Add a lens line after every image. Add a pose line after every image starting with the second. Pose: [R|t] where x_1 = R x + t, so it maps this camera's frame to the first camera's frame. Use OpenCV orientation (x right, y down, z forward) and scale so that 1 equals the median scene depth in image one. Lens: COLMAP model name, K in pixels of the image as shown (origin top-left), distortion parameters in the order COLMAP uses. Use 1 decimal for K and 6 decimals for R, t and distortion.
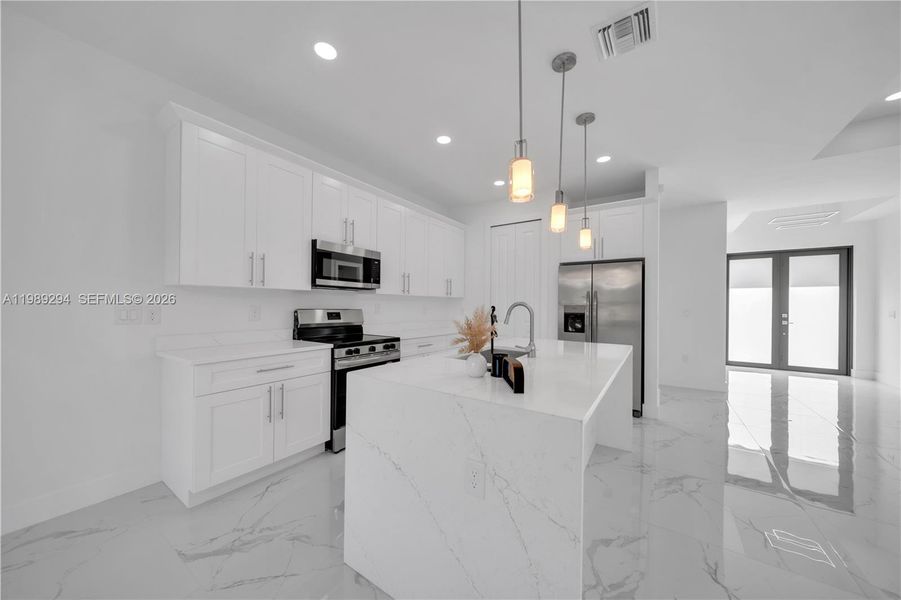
lens RADIAL K [[312.2, 0, 450.5], [0, 312.2, 300.0], [0, 0, 1]] dist [-0.000351, -0.000065]
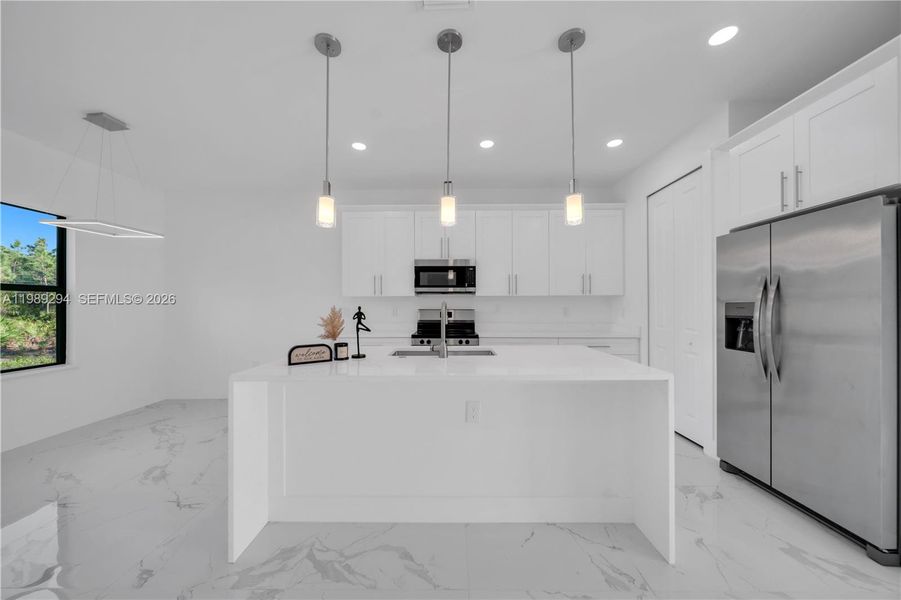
lens RADIAL K [[312.2, 0, 450.5], [0, 312.2, 300.0], [0, 0, 1]] dist [-0.000351, -0.000065]
pose [[0.552166, -0.024422, -0.833376, 0.679122], [0.022127, 0.999648, -0.014634, 0.009976], [0.833441, -0.010360, 0.552512, 0.296029]]
